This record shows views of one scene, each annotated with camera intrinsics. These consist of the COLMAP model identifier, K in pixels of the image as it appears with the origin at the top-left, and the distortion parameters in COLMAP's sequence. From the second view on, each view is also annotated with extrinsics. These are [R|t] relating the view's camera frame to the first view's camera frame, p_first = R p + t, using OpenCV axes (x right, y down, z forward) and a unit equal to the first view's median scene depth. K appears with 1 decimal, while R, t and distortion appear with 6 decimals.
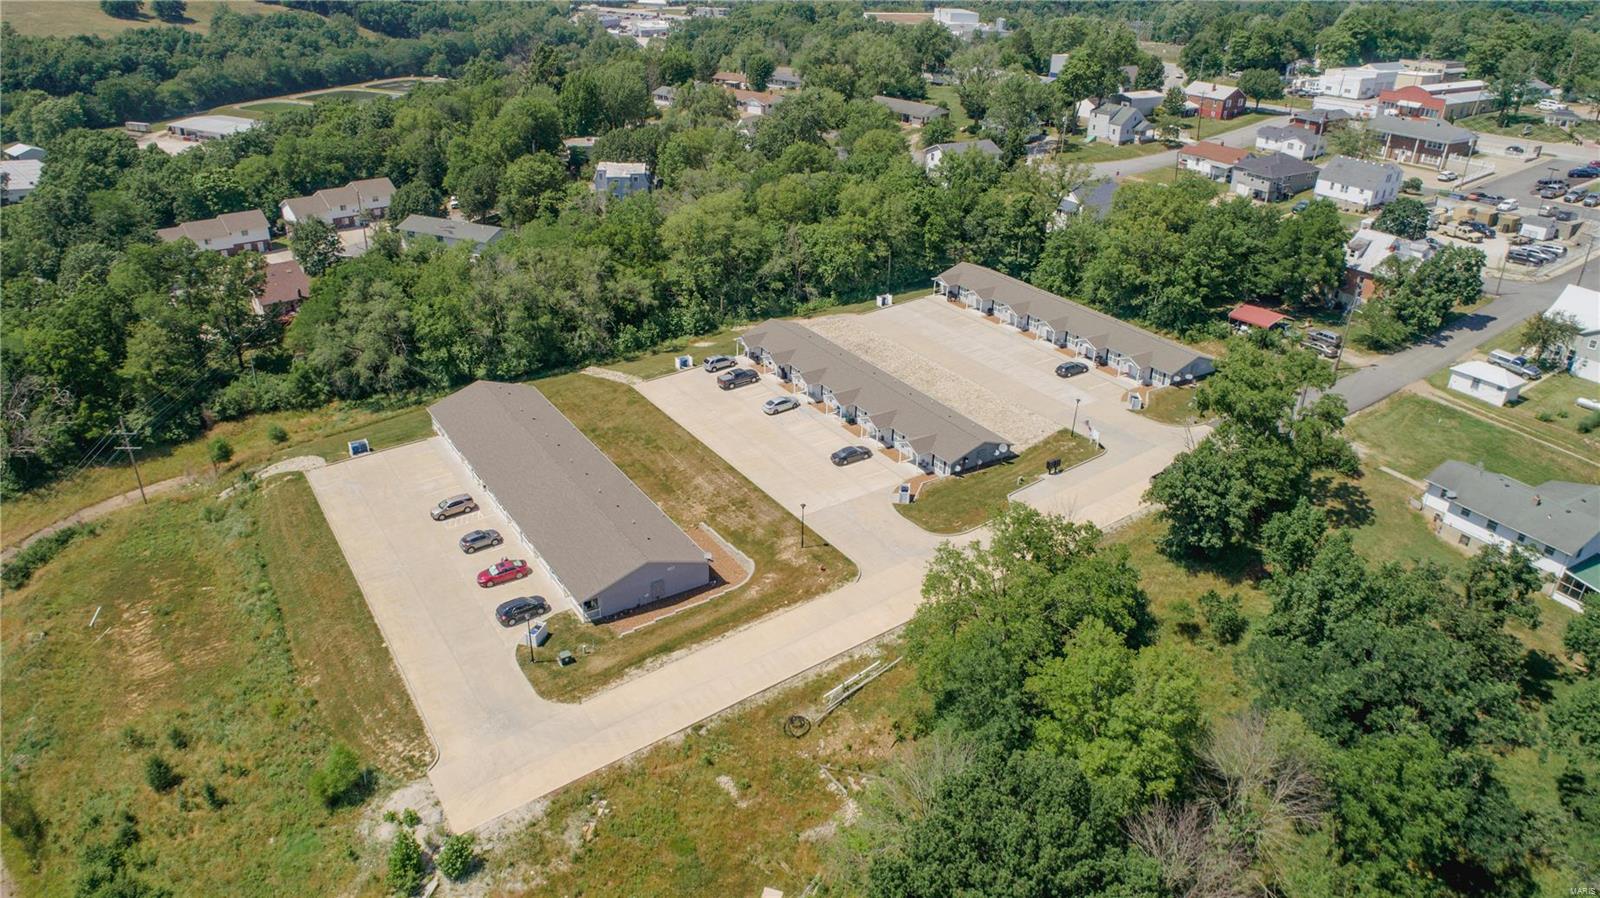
lens RADIAL K [[1070.2, 0, 800.0], [0, 1070.2, 449.0], [0, 0, 1]] dist [-0.011924, 0.002171]
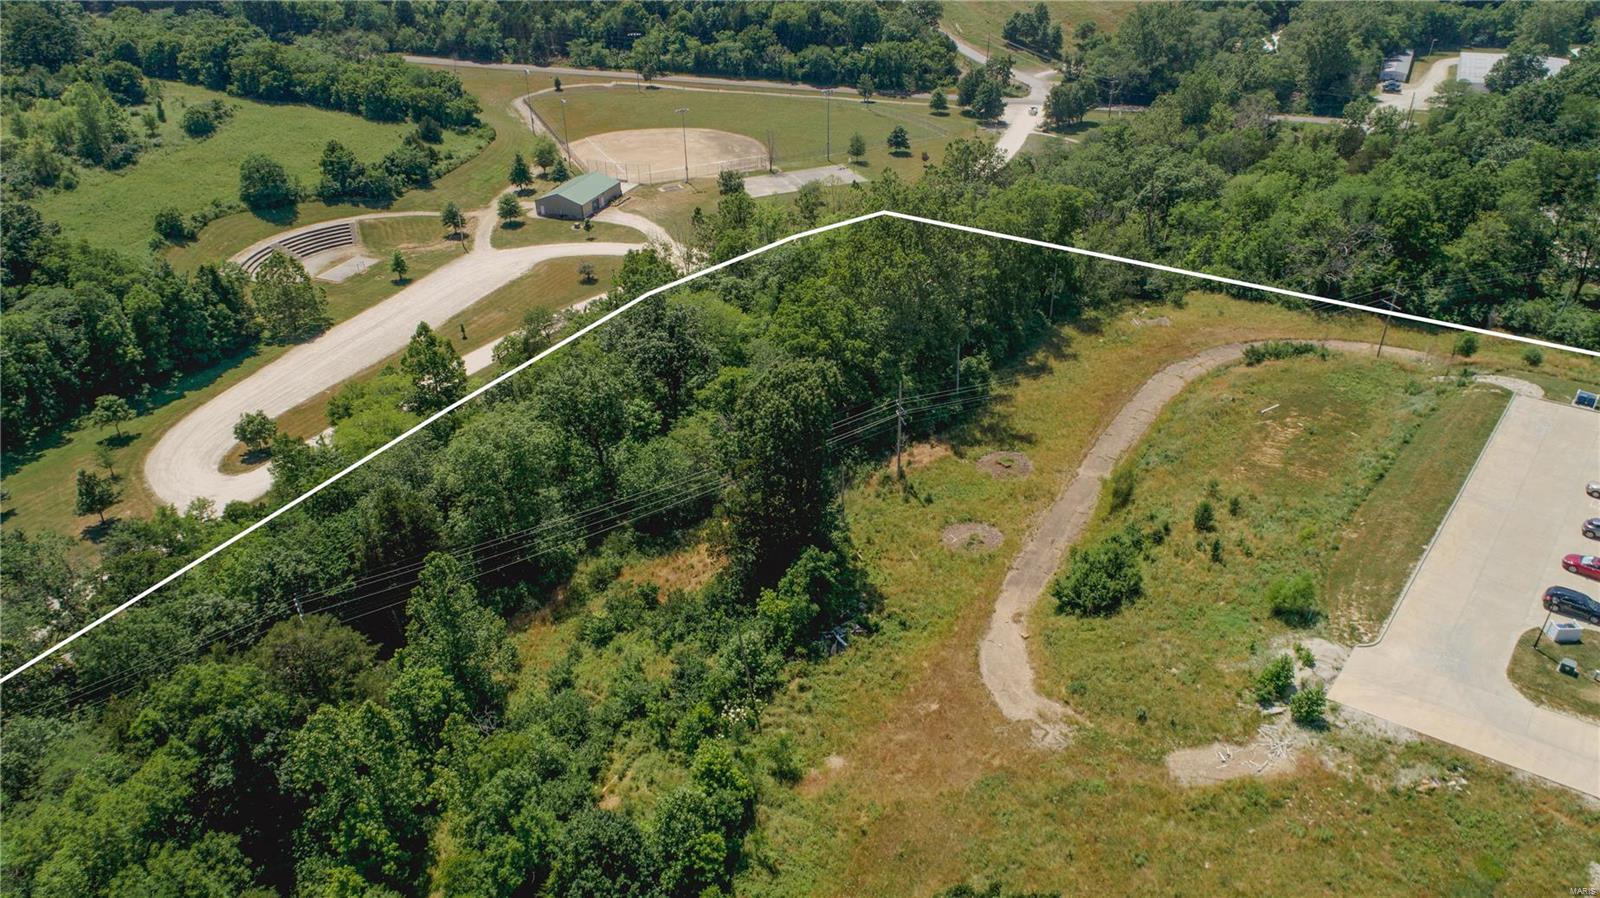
lens RADIAL K [[1070.2, 0, 800.0], [0, 1070.2, 449.0], [0, 0, 1]] dist [-0.011924, 0.002171]
pose [[0.294634, 0.476694, -0.828224, 0.171050], [-0.411552, 0.845499, 0.340230, 0.001680], [0.862448, 0.240614, 0.445297, 0.000992]]
